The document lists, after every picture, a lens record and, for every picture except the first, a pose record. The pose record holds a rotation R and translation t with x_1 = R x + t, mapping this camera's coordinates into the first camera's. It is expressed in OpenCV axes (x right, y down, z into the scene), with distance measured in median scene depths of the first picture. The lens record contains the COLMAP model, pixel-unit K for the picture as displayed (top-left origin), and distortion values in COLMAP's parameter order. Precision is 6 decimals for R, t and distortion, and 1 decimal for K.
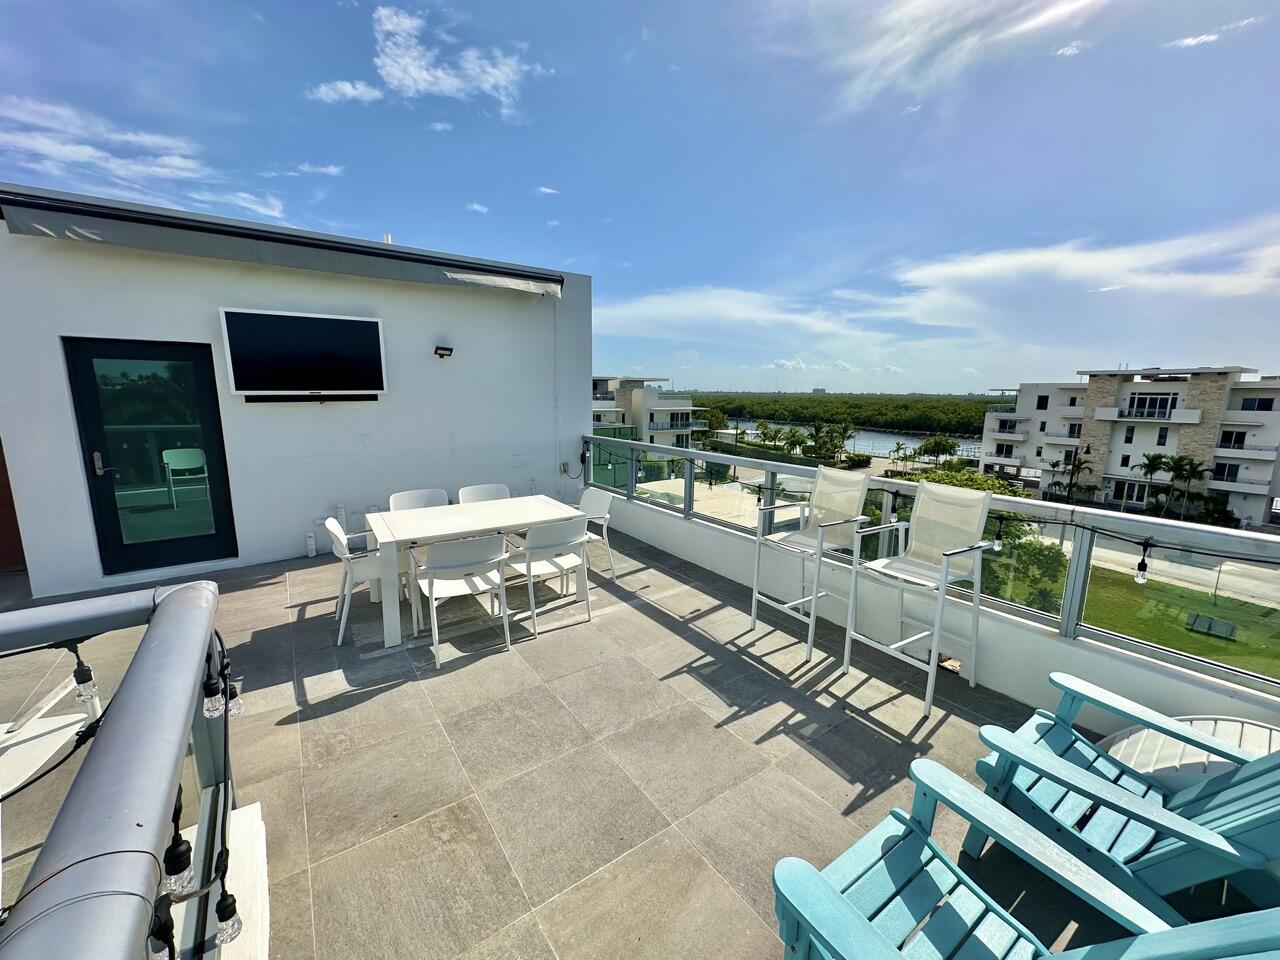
lens RADIAL K [[506.2, 0, 640.0], [0, 506.2, 480.0], [0, 0, 1]] dist [-0.002043, 0.000497]
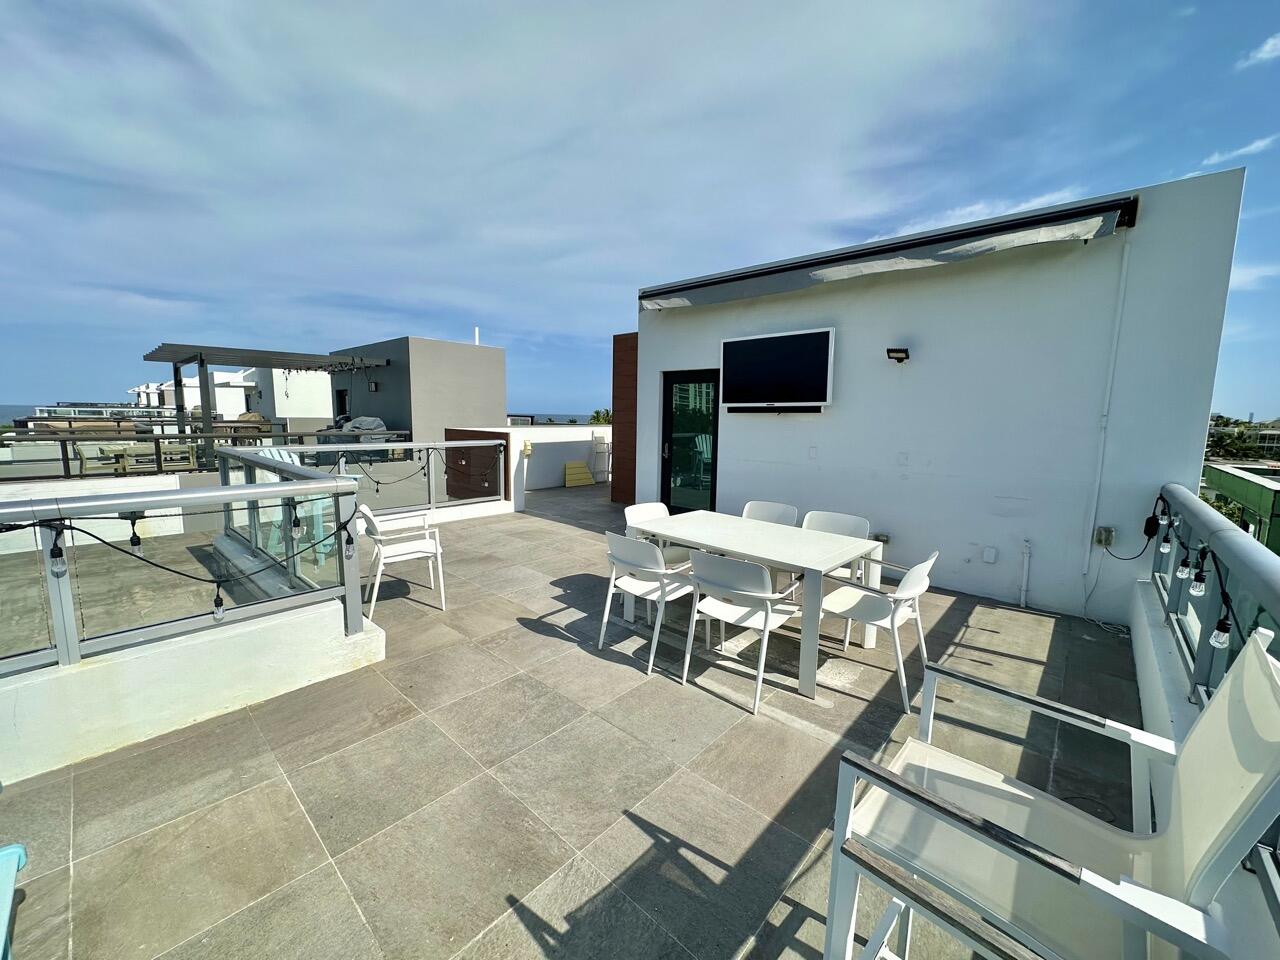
lens RADIAL K [[506.2, 0, 640.0], [0, 506.2, 480.0], [0, 0, 1]] dist [-0.002043, 0.000497]
pose [[0.217073, 0.120294, -0.968715, 0.487733], [-0.184734, 0.979508, 0.080239, -0.060153], [0.958516, 0.161537, 0.234847, 0.625839]]
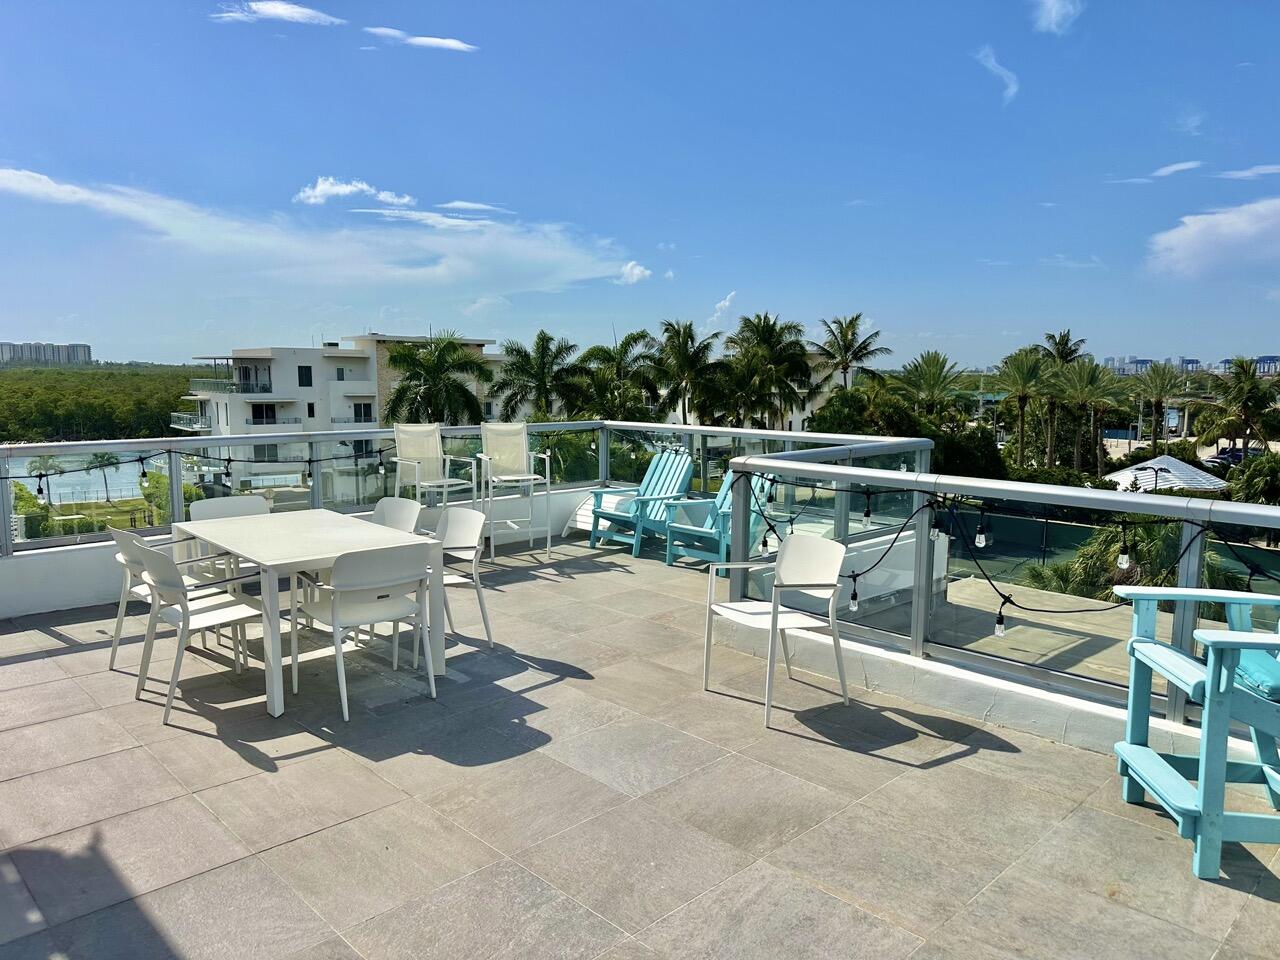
lens RADIAL K [[908.0, 0, 640.0], [0, 908.0, 480.0], [0, 0, 1]] dist [0.006515, 0.000668]
pose [[-0.162065, -0.130766, 0.978077, -1.677172], [0.159685, 0.974641, 0.156766, -0.128006], [-0.973774, 0.181590, -0.137074, 0.730336]]
